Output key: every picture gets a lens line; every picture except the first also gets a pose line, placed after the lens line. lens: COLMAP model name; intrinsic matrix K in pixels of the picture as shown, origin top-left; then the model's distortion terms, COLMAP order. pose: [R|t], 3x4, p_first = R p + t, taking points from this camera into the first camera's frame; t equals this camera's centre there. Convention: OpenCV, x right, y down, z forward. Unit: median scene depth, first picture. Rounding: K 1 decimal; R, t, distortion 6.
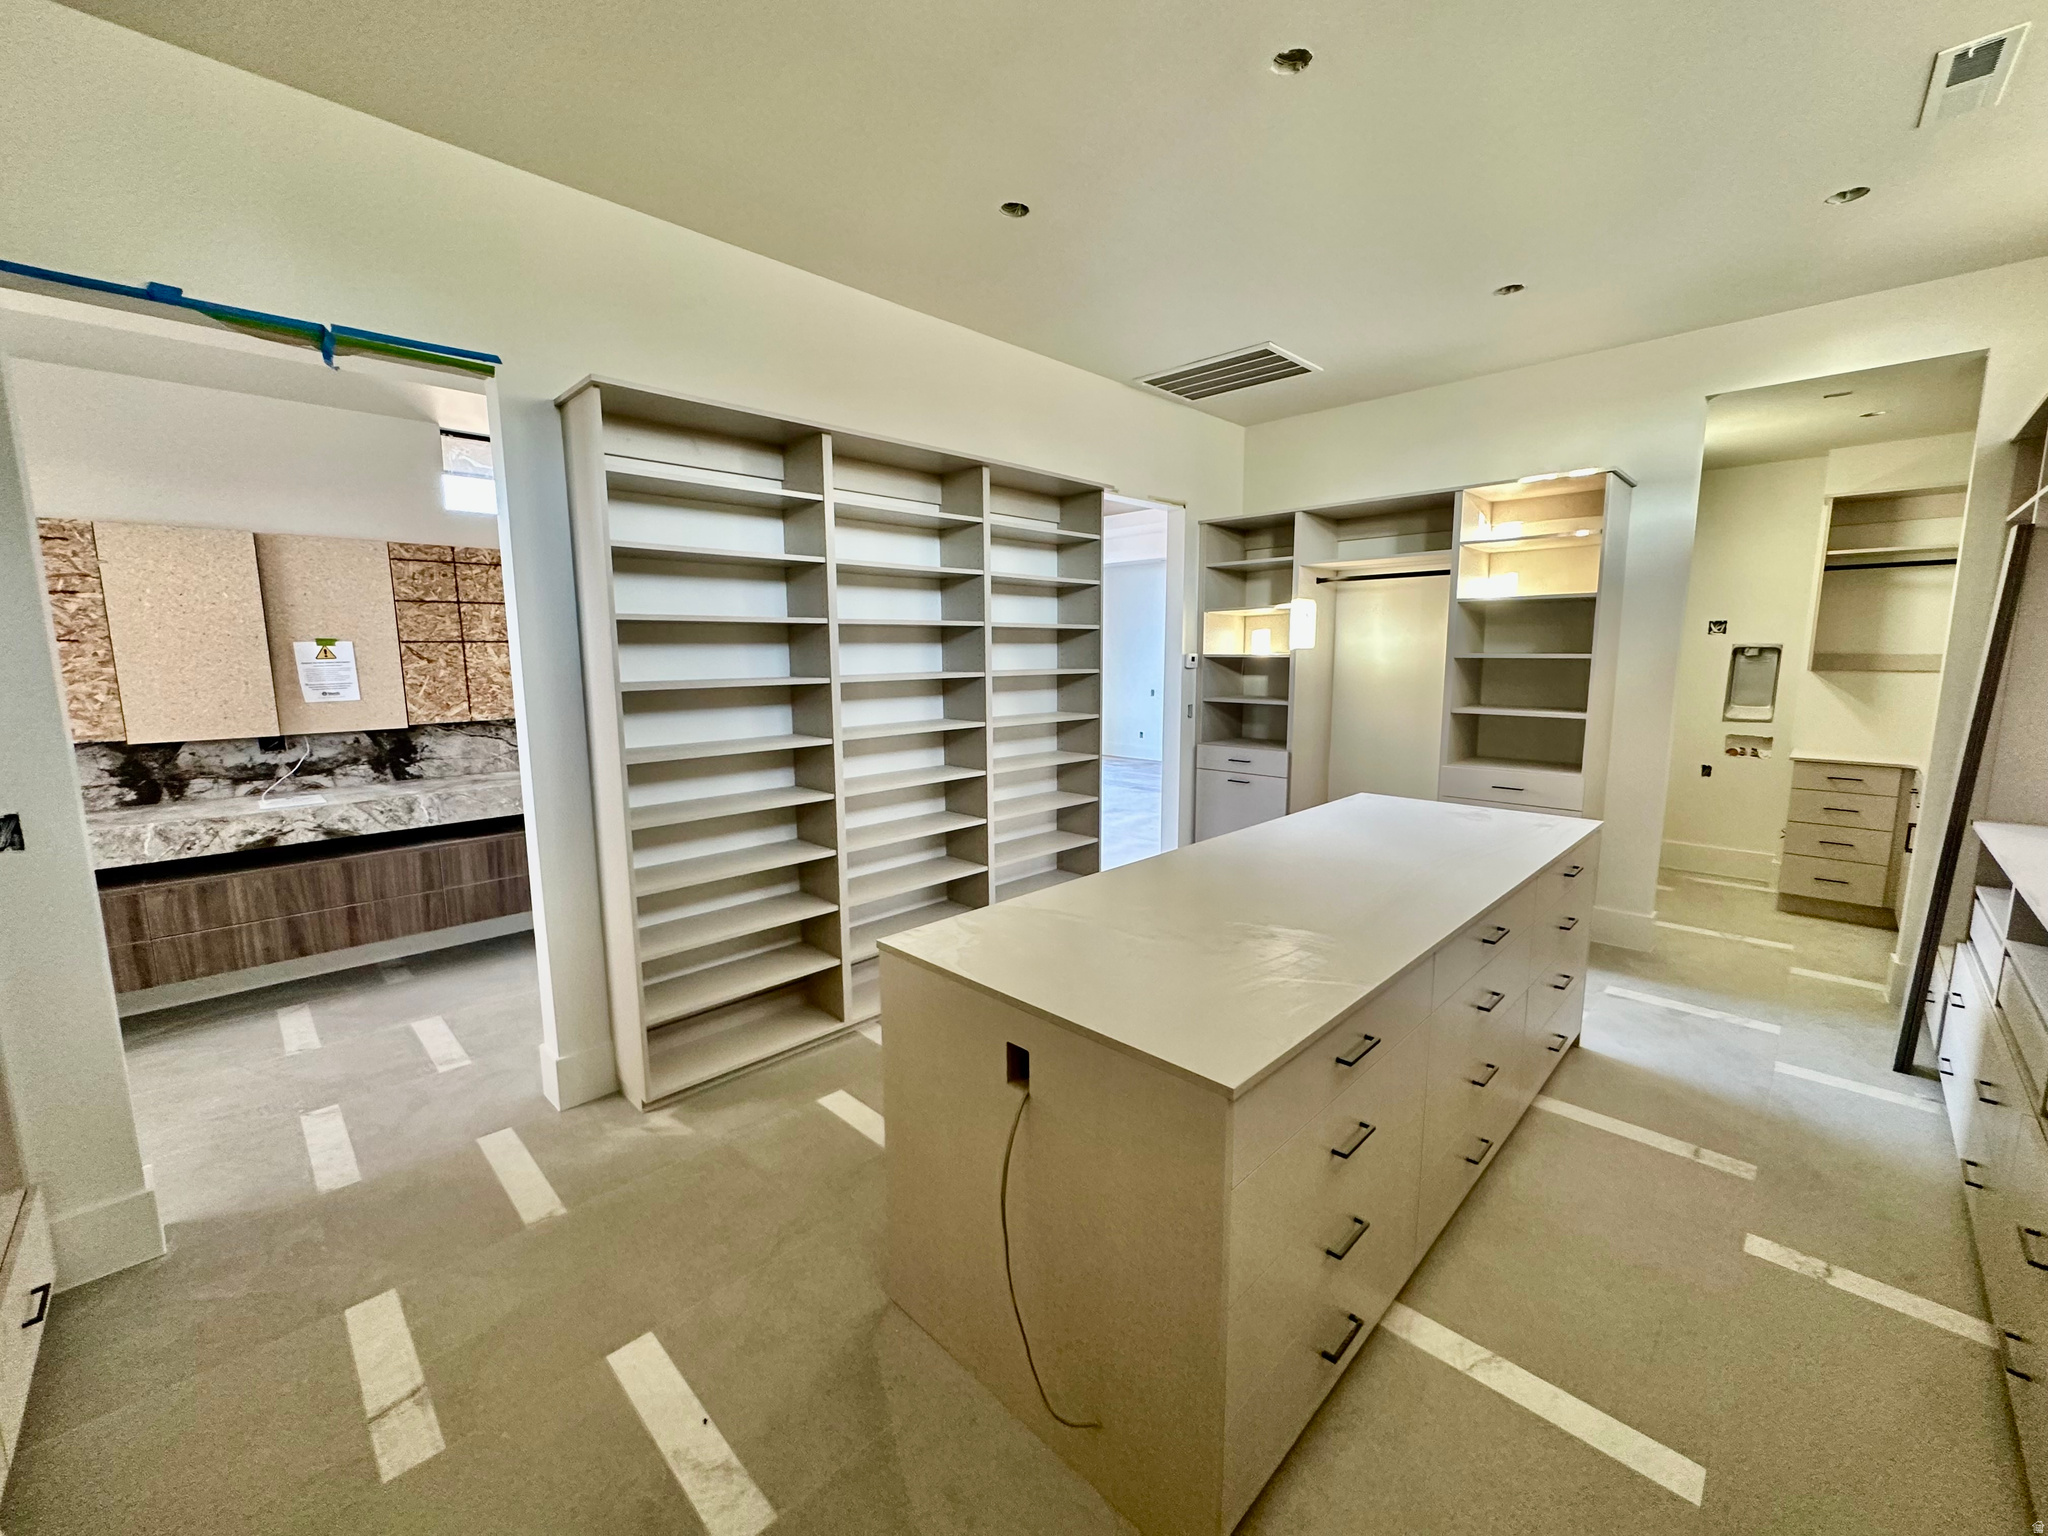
lens RADIAL K [[821.3, 0, 1020.7], [0, 821.3, 771.9], [0, 0, 1]] dist [-0.002414, -0.000326]
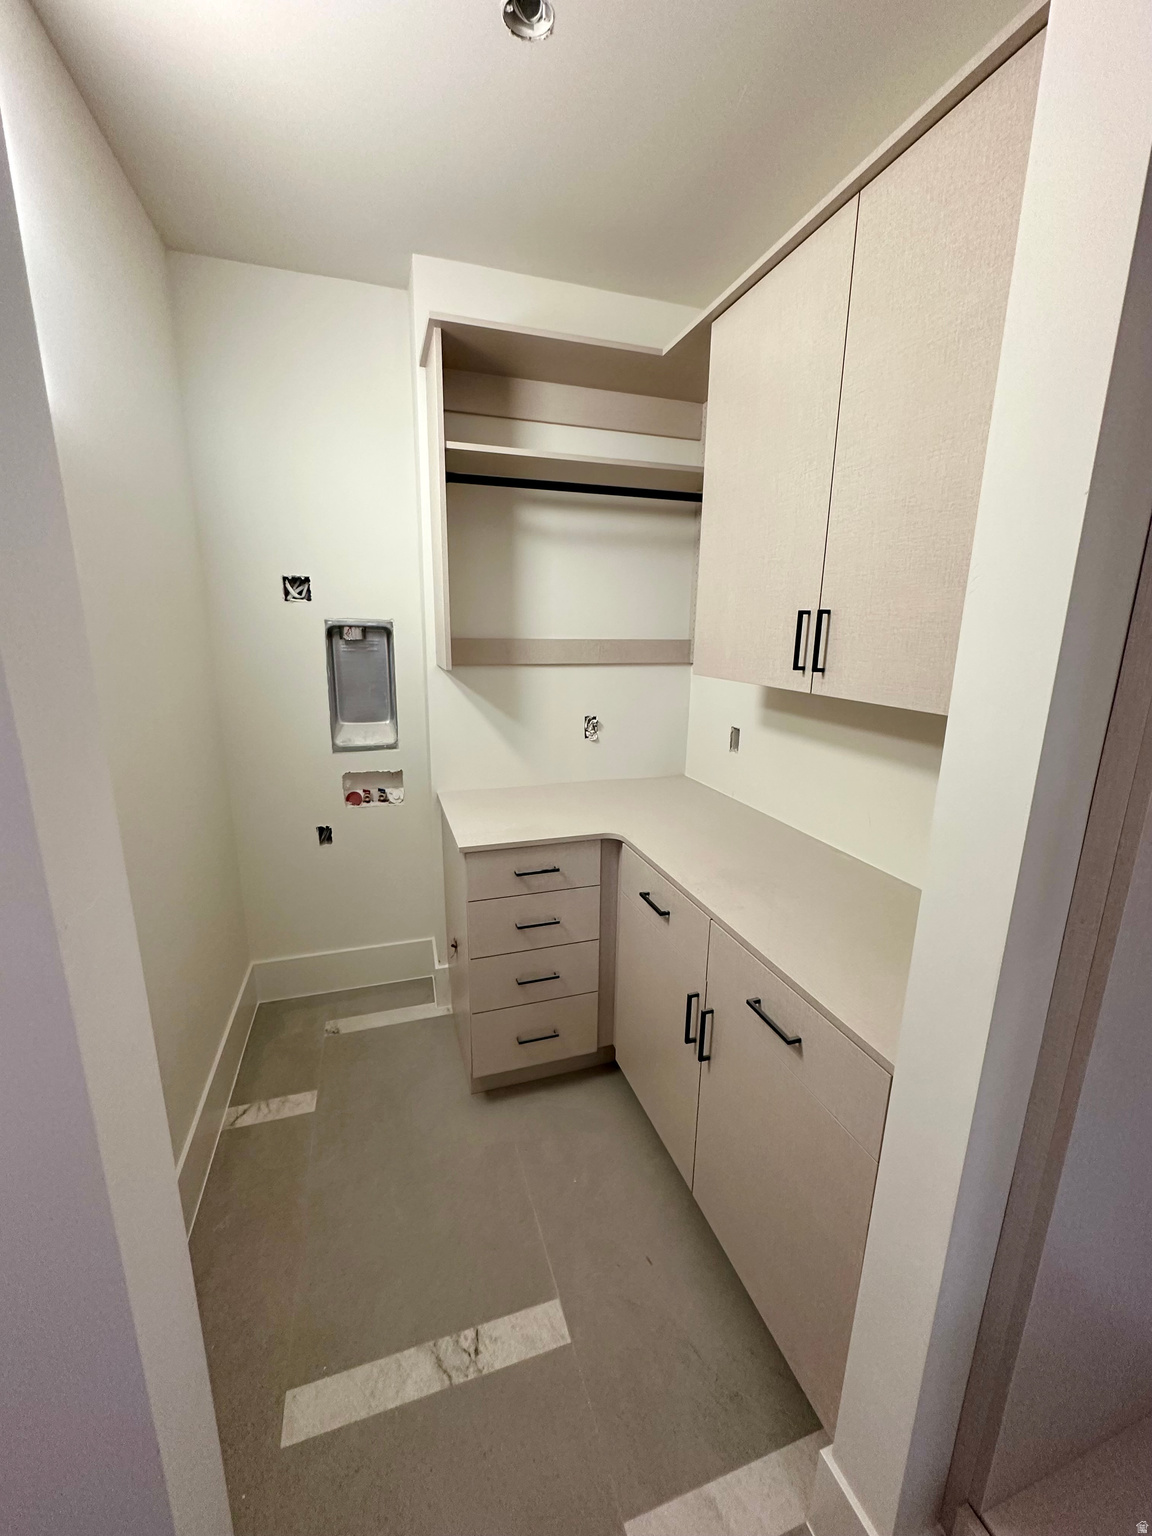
lens RADIAL K [[615.9, 0, 576.1], [0, 615.9, 767.8], [0, 0, 1]] dist [-0.002414, -0.000326]
pose [[0.449446, -0.198318, 0.871016, 0.565241], [0.112027, 0.979861, 0.165295, -0.107831], [-0.886255, 0.023286, 0.462611, 0.661394]]
